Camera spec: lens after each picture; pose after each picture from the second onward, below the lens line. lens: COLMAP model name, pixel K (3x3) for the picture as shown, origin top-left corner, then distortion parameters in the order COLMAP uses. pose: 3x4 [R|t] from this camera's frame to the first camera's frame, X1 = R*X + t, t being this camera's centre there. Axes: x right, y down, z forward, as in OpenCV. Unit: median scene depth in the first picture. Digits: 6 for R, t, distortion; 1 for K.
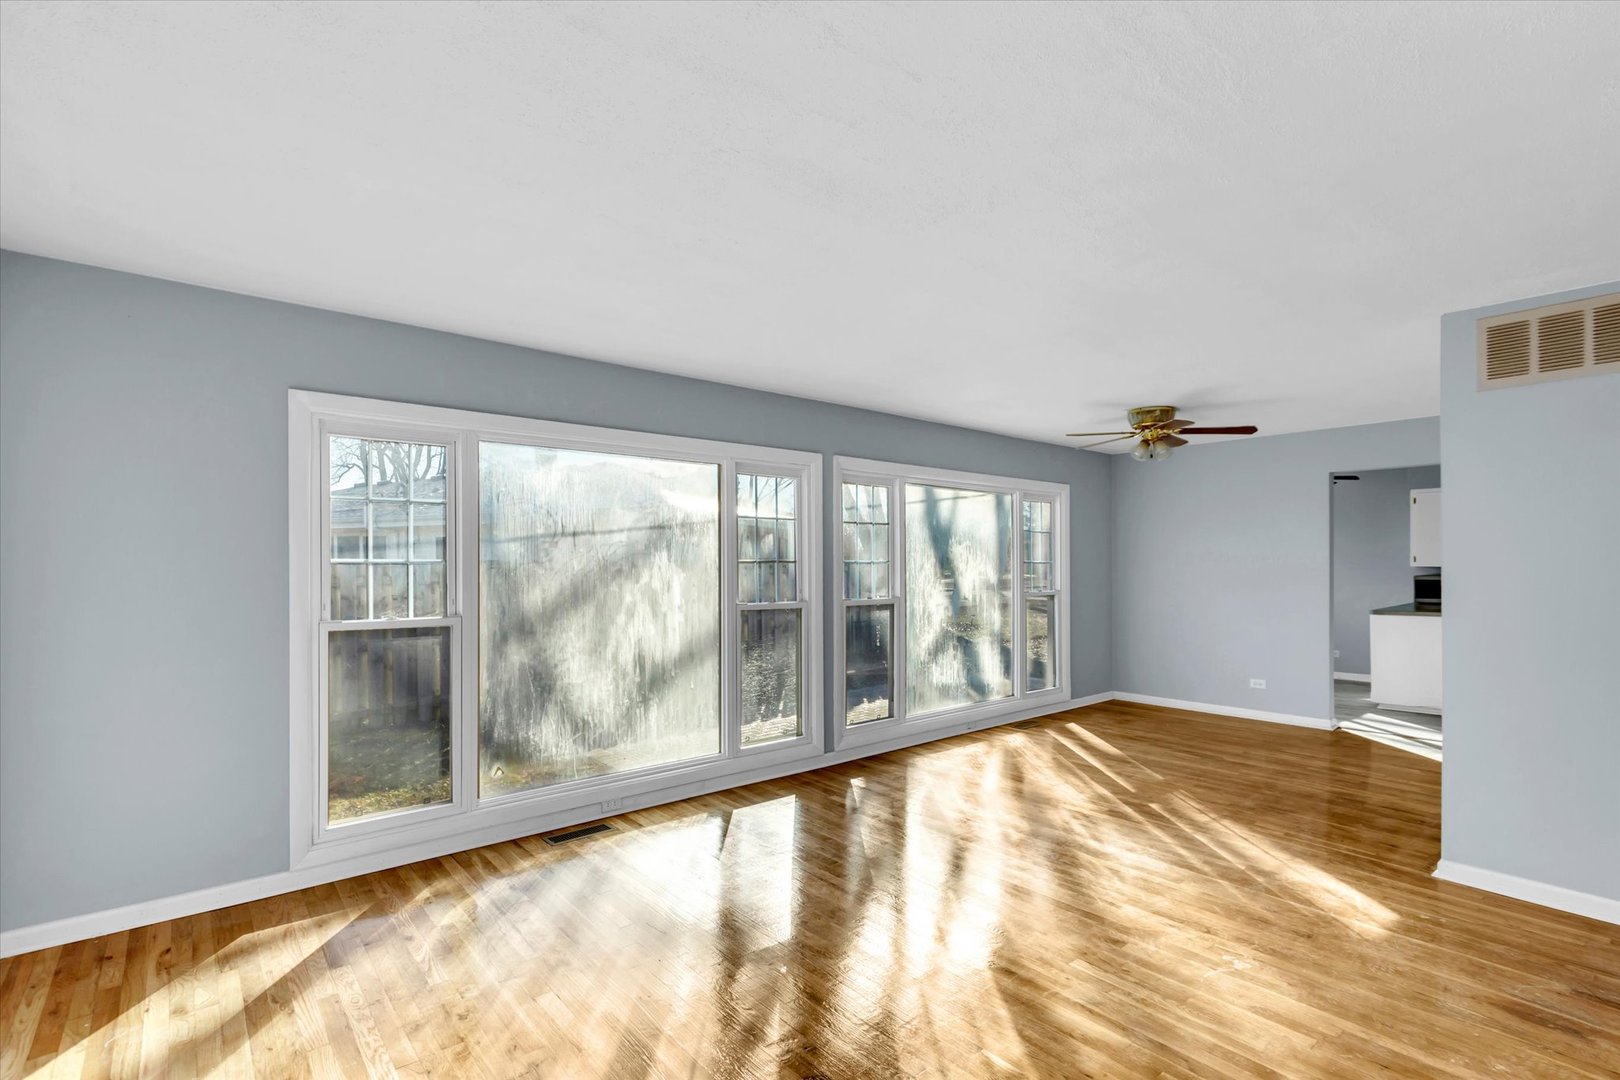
lens RADIAL K [[754.8, 0, 810.0], [0, 754.8, 540.0], [0, 0, 1]] dist [-0.000093, 0.000025]
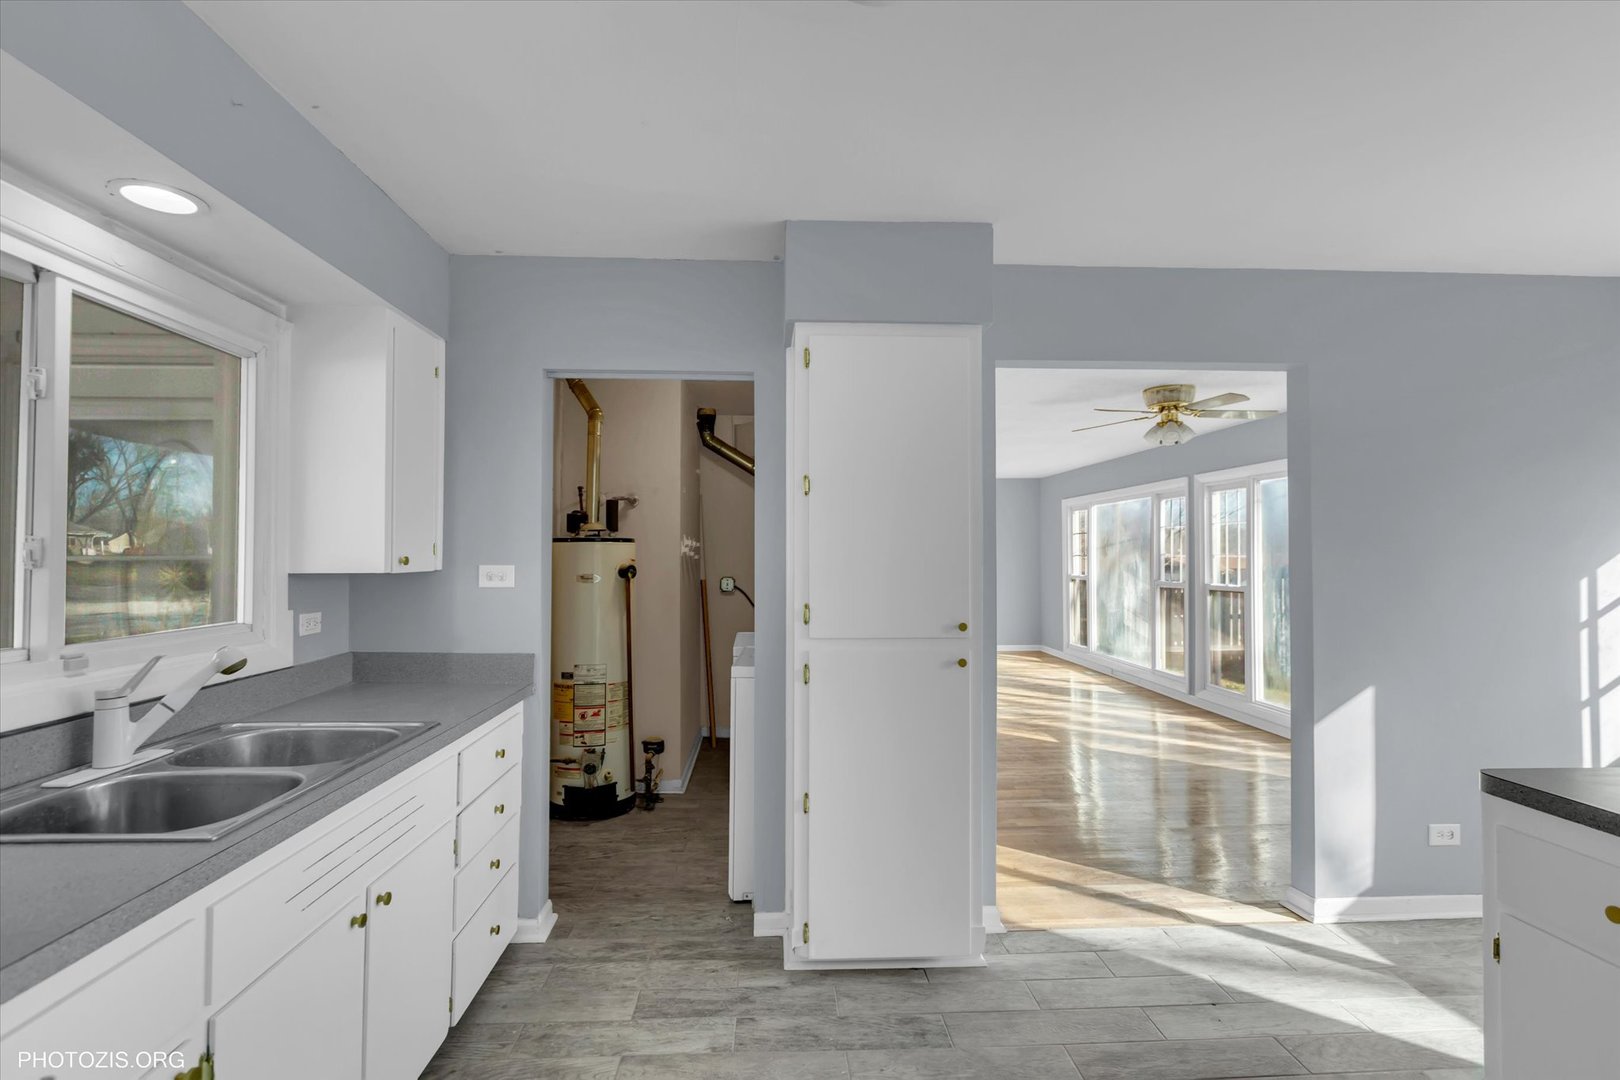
lens RADIAL K [[754.8, 0, 810.0], [0, 754.8, 540.0], [0, 0, 1]] dist [-0.000093, 0.000025]
pose [[-0.601437, -0.015440, -0.798771, 1.839005], [0.022778, 0.999075, -0.036463, 0.042053], [0.798596, -0.040124, -0.600529, 1.549155]]
